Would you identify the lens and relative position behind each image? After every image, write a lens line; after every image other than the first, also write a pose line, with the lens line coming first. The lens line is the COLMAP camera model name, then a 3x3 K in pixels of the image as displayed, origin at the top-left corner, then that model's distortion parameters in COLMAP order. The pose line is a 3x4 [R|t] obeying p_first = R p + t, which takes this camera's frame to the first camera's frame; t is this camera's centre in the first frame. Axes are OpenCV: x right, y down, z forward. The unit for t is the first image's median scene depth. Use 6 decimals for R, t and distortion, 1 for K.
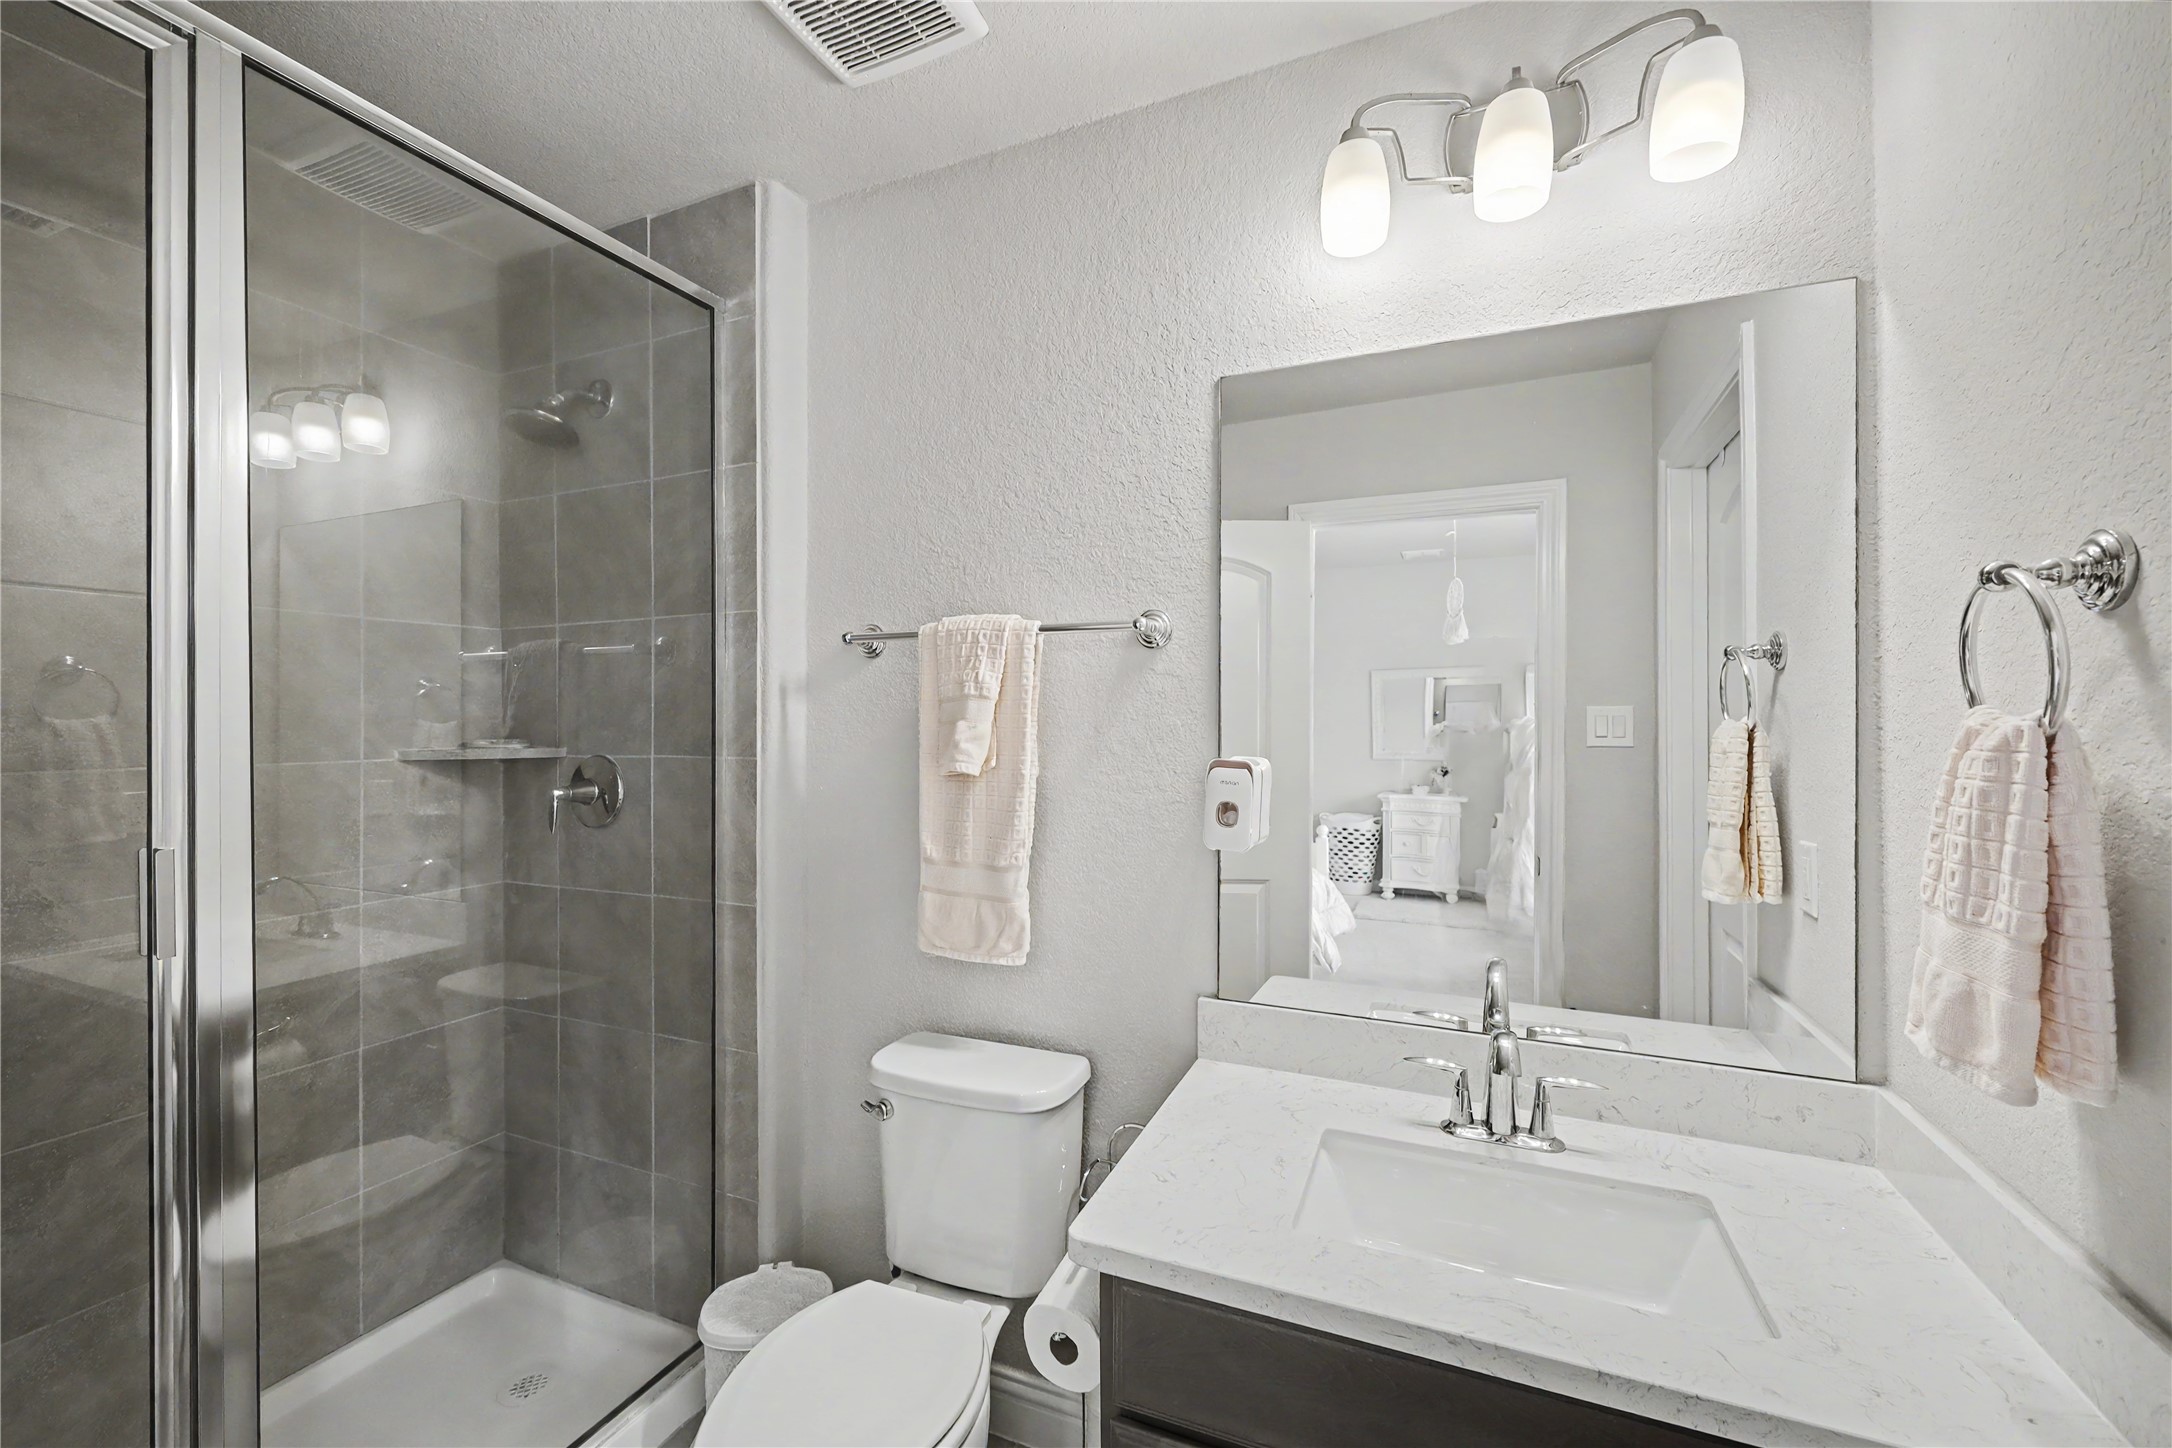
lens RADIAL K [[847.1, 0, 1113.8], [0, 847.1, 725.5], [0, 0, 1]] dist [0.015016, 0.000006]
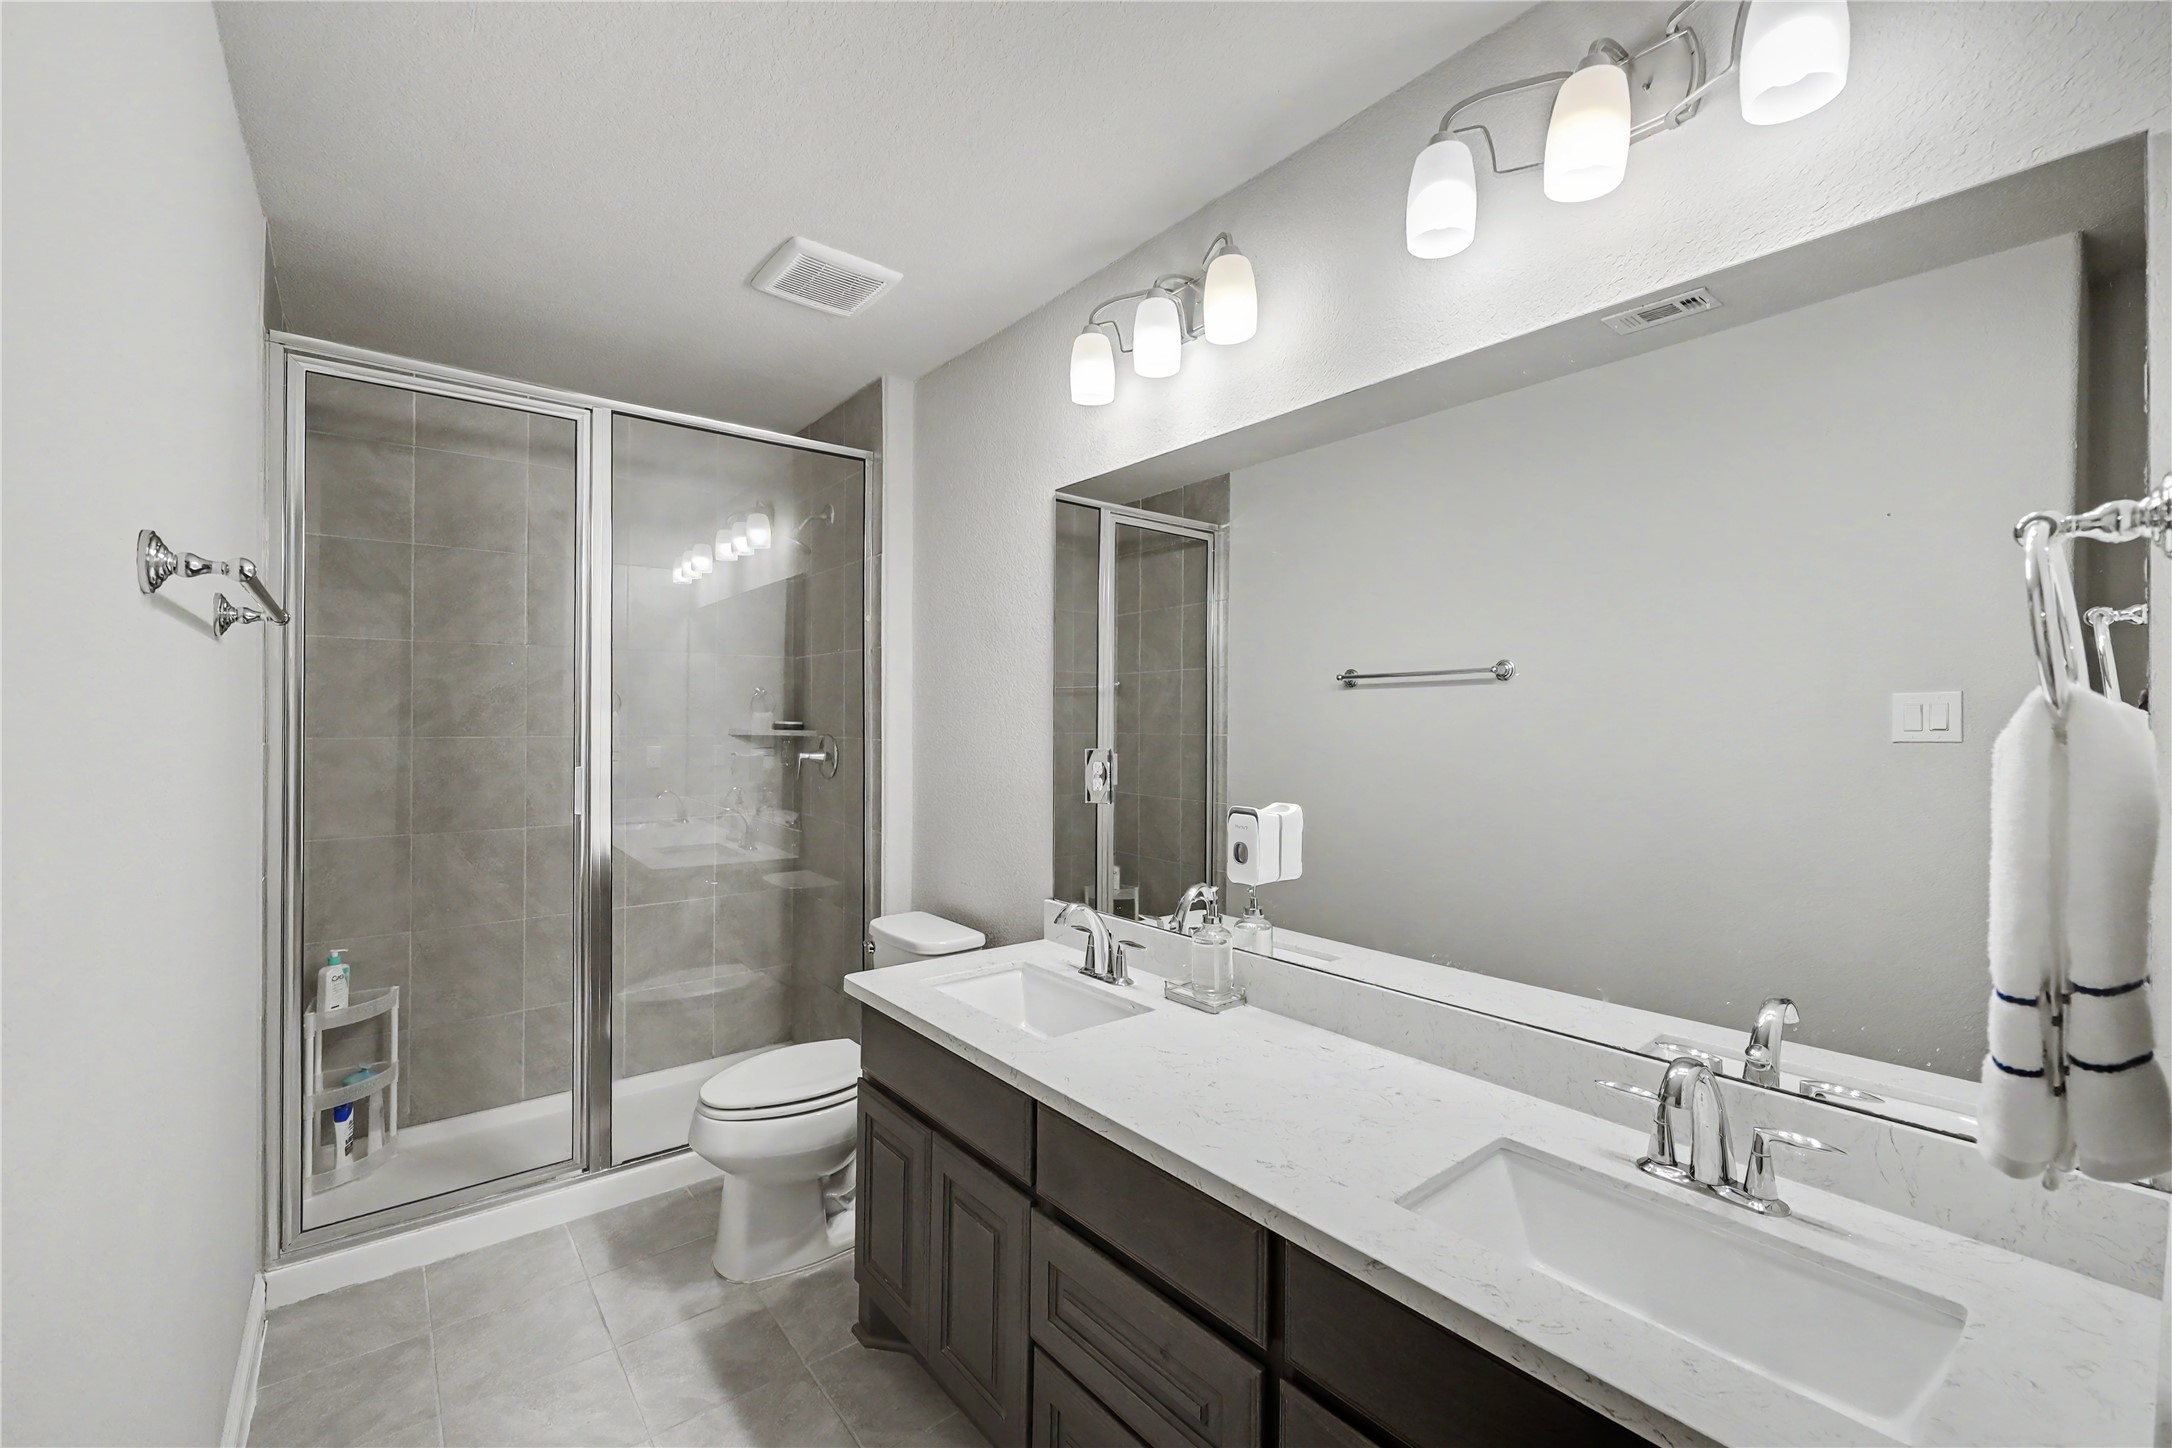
lens RADIAL K [[898.6, 0, 1080.4], [0, 898.6, 718.8], [0, 0, 1]] dist [-0.000409, -0.000141]
pose [[0.876983, -0.002754, -0.480514, 0.340699], [0.000619, 0.999989, -0.004603, 0.001684], [0.480522, 0.003739, 0.876975, -0.133640]]
